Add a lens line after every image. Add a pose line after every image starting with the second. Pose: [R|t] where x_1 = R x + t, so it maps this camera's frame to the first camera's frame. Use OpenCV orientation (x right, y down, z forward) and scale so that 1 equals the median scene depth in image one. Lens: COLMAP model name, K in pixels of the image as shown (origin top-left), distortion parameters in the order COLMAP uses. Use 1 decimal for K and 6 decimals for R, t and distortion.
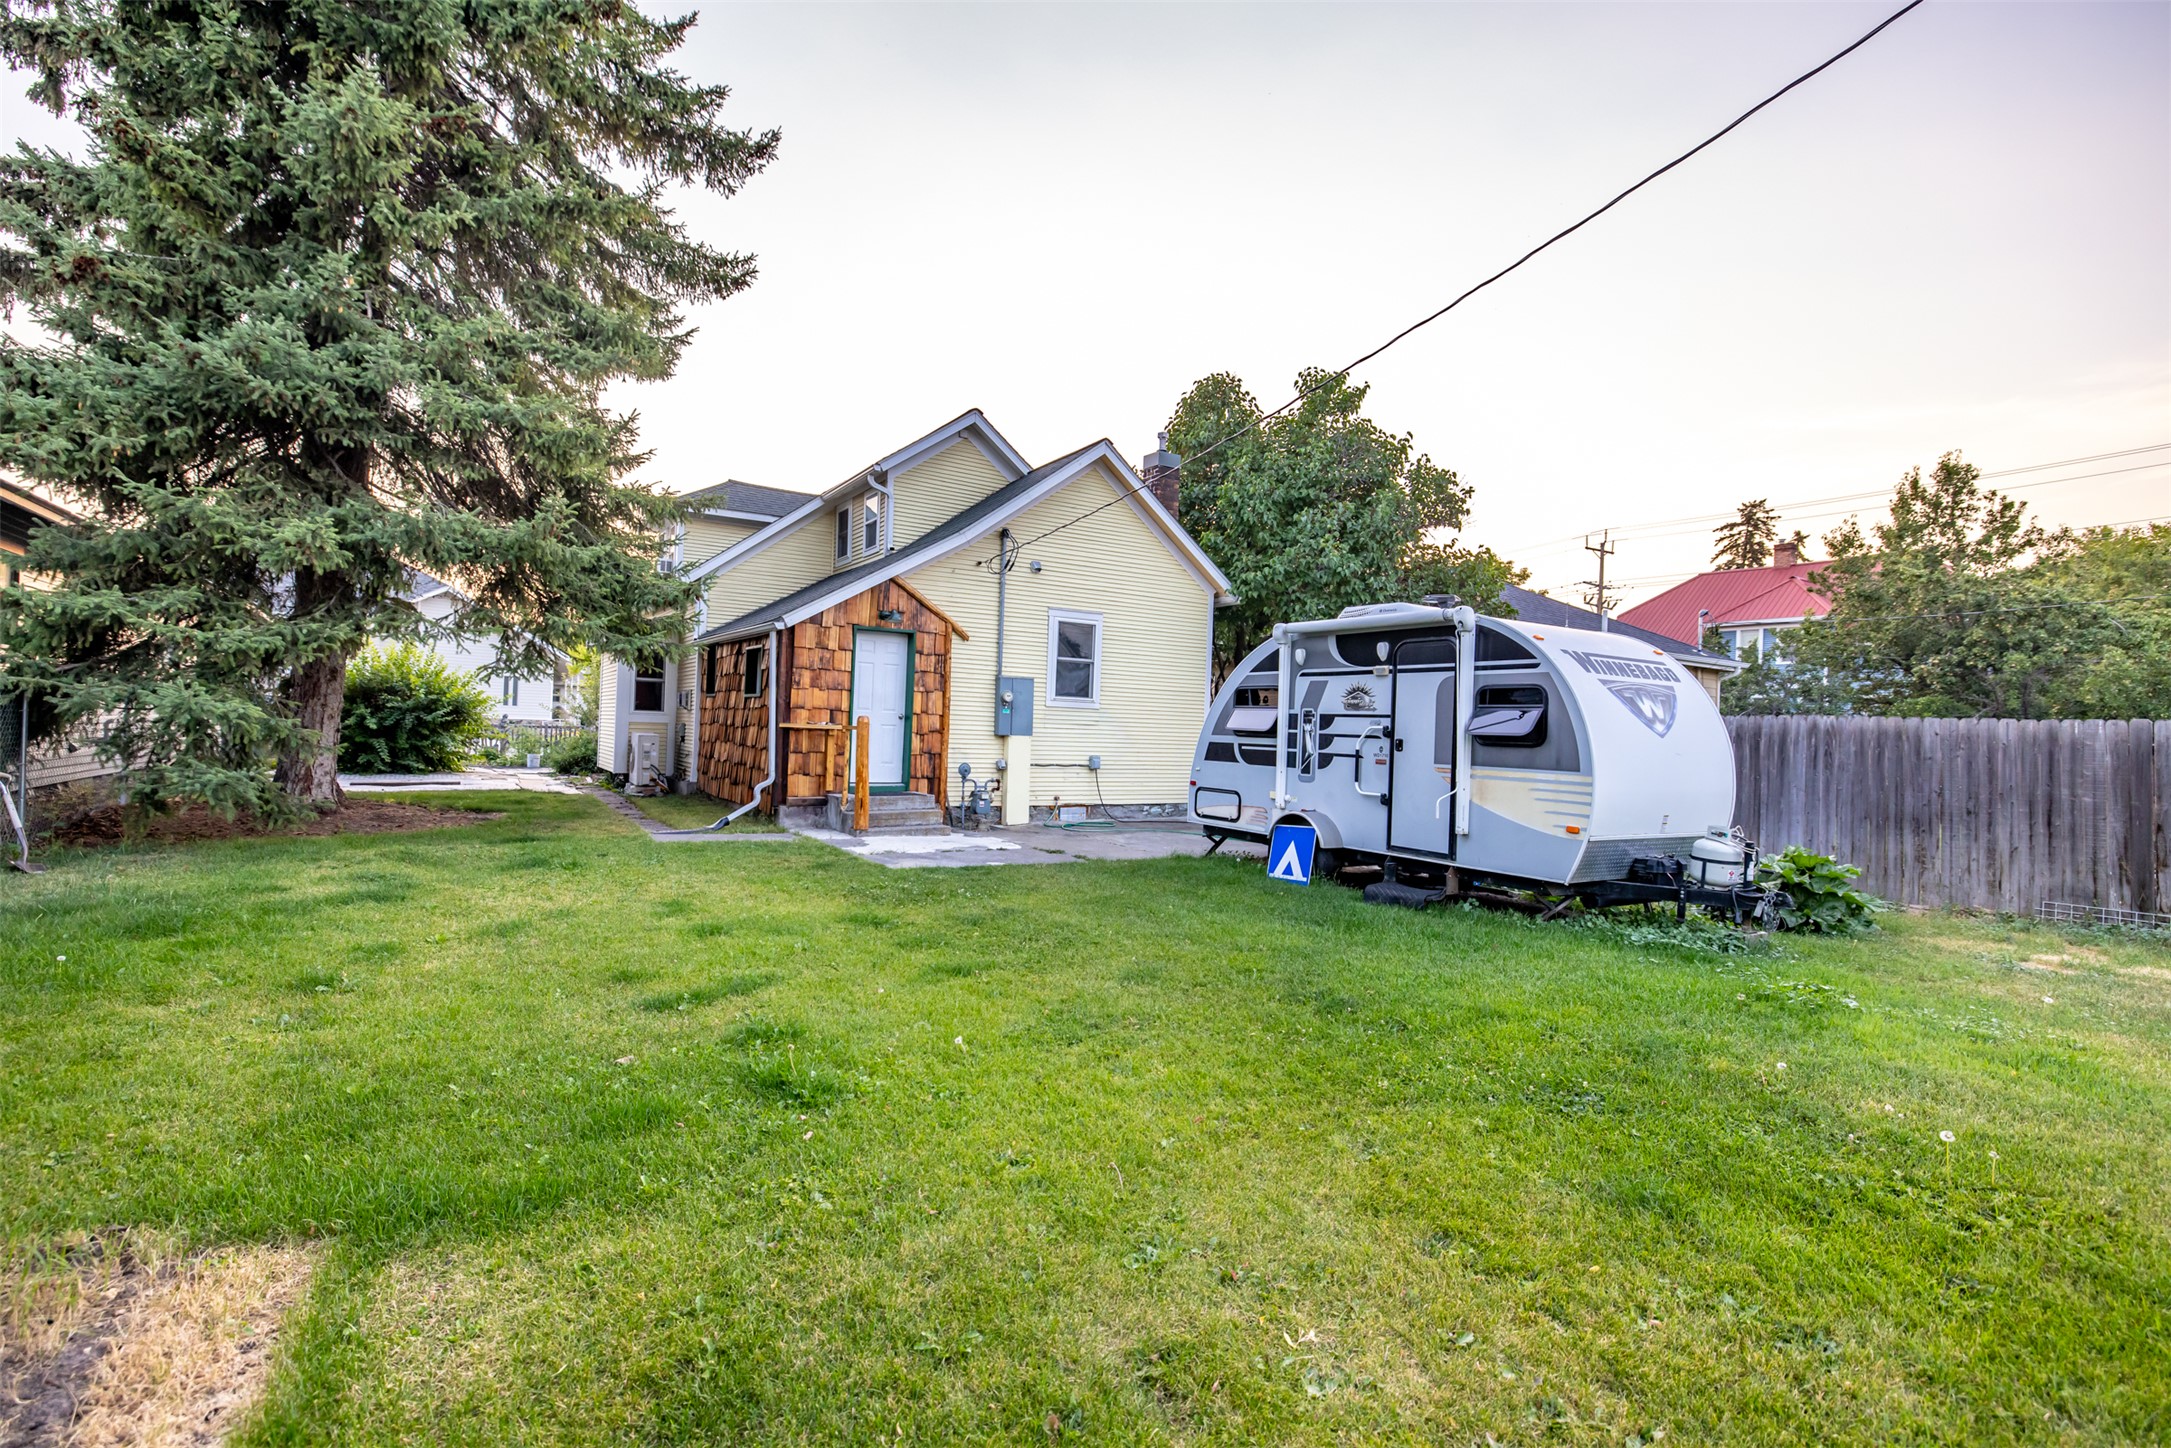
lens RADIAL K [[993.5, 0, 1085.7], [0, 993.5, 719.1], [0, 0, 1]] dist [-0.005736, 0.002647]
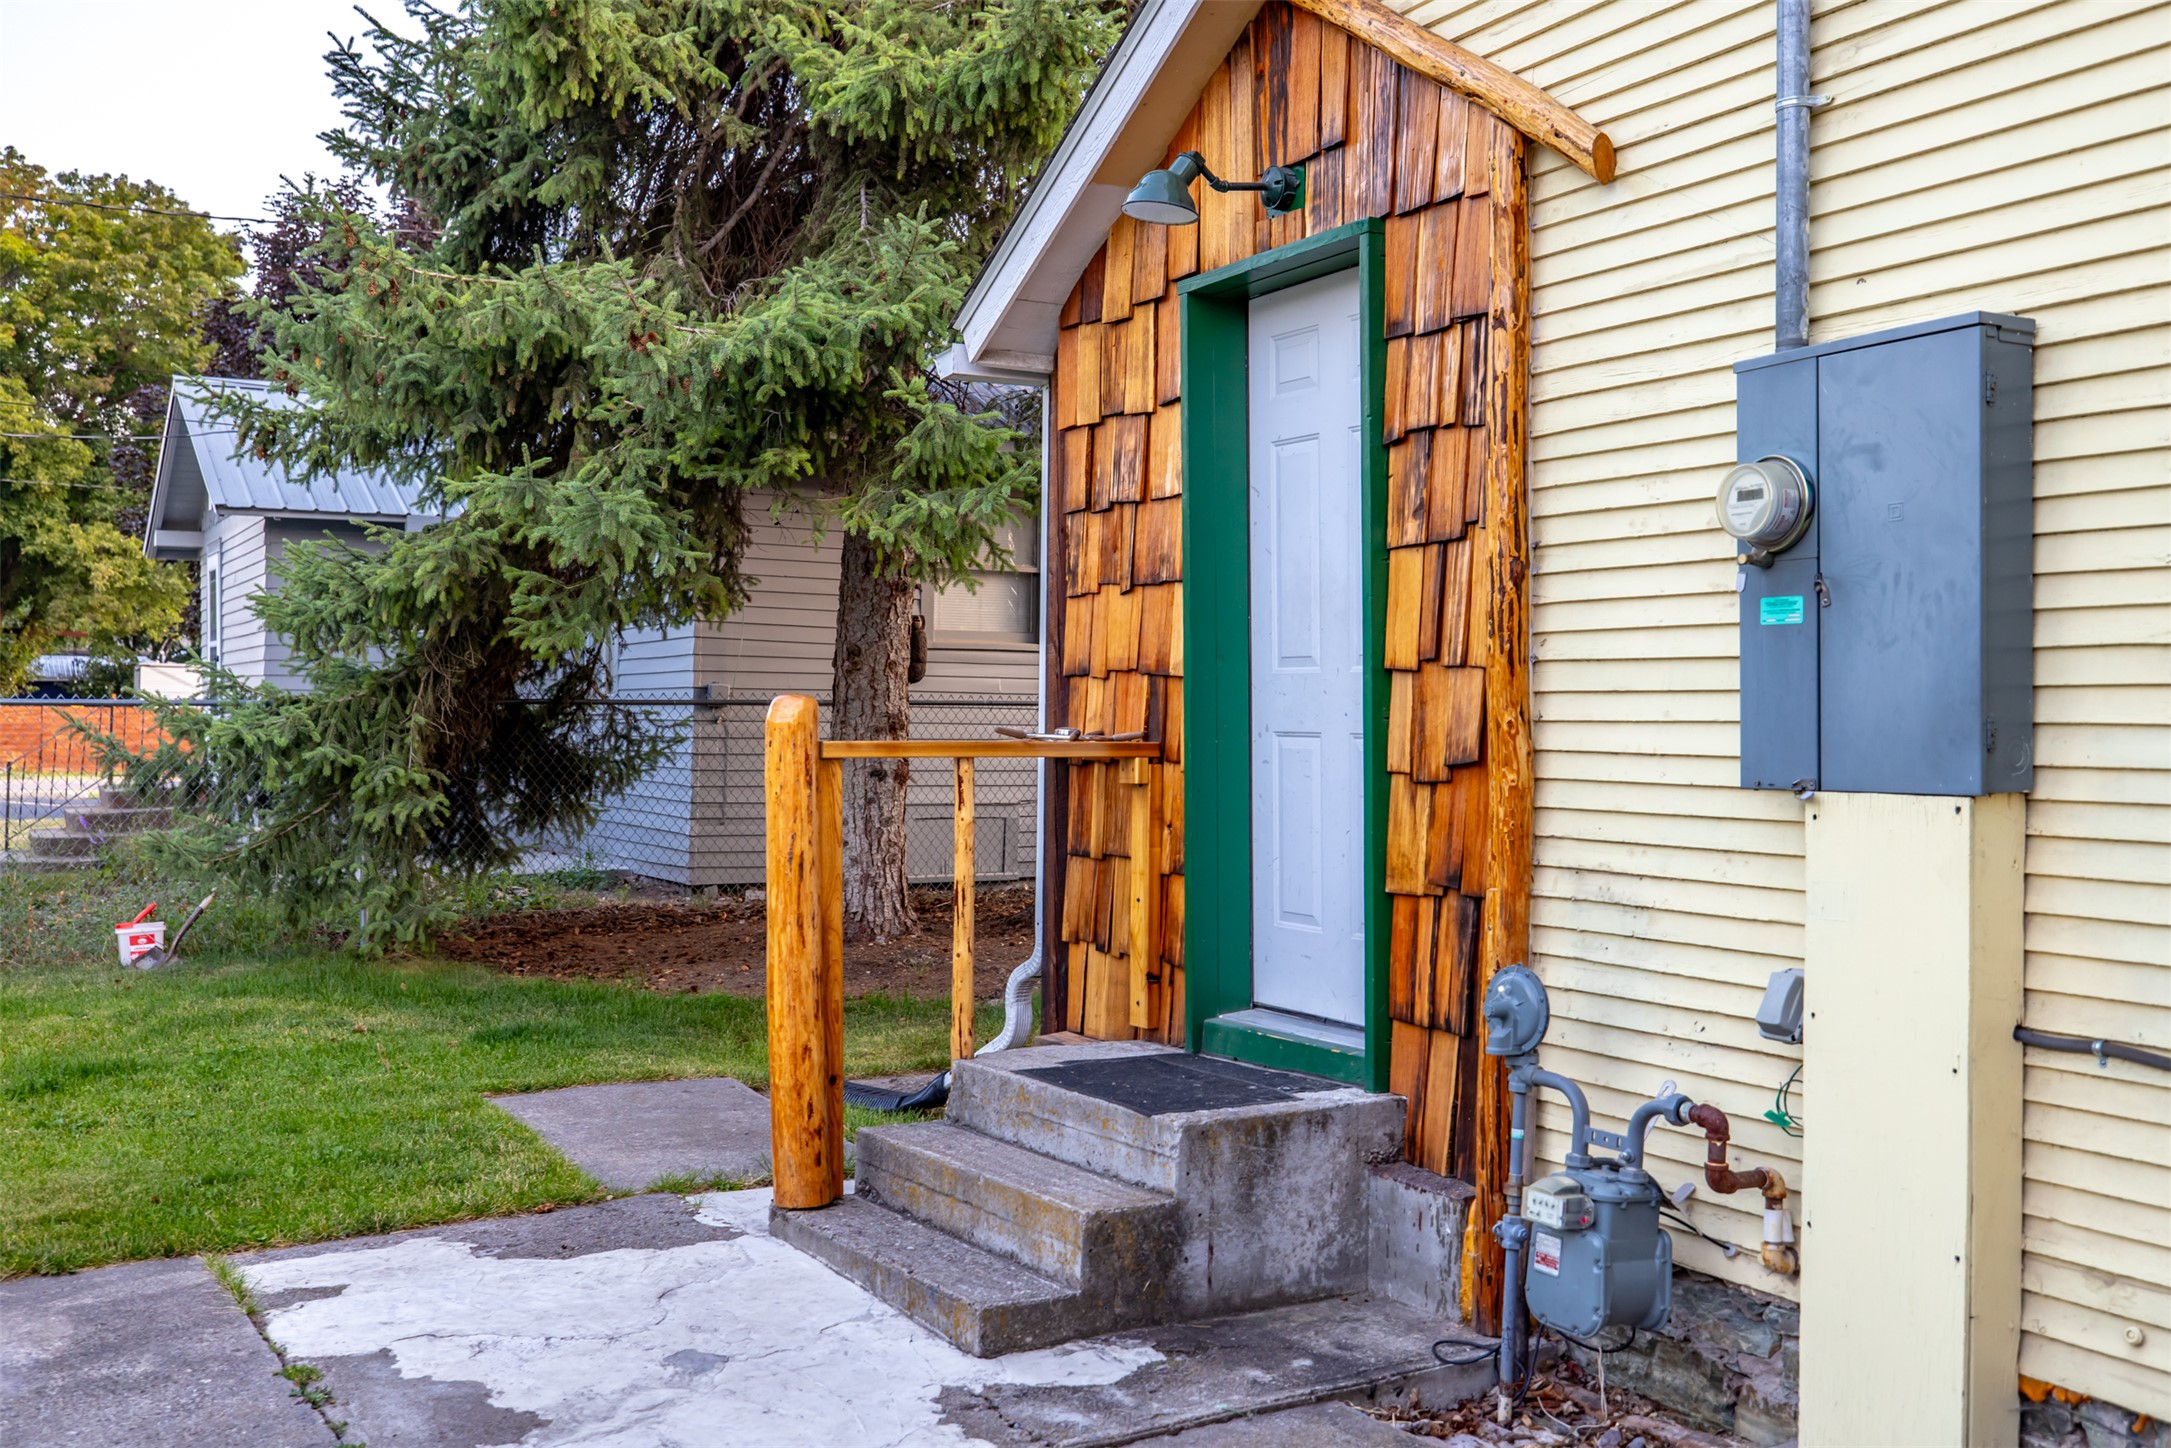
lens RADIAL K [[2111.1, 0, 1085.4], [0, 2111.1, 726.1], [0, 0, 1]] dist [0.022910, 0.000000]
pose [[-0.050371, -0.032337, -0.998207, 0.234036], [0.000056, 0.999476, -0.032381, 0.018644], [0.998731, -0.001687, -0.050343, 1.026408]]
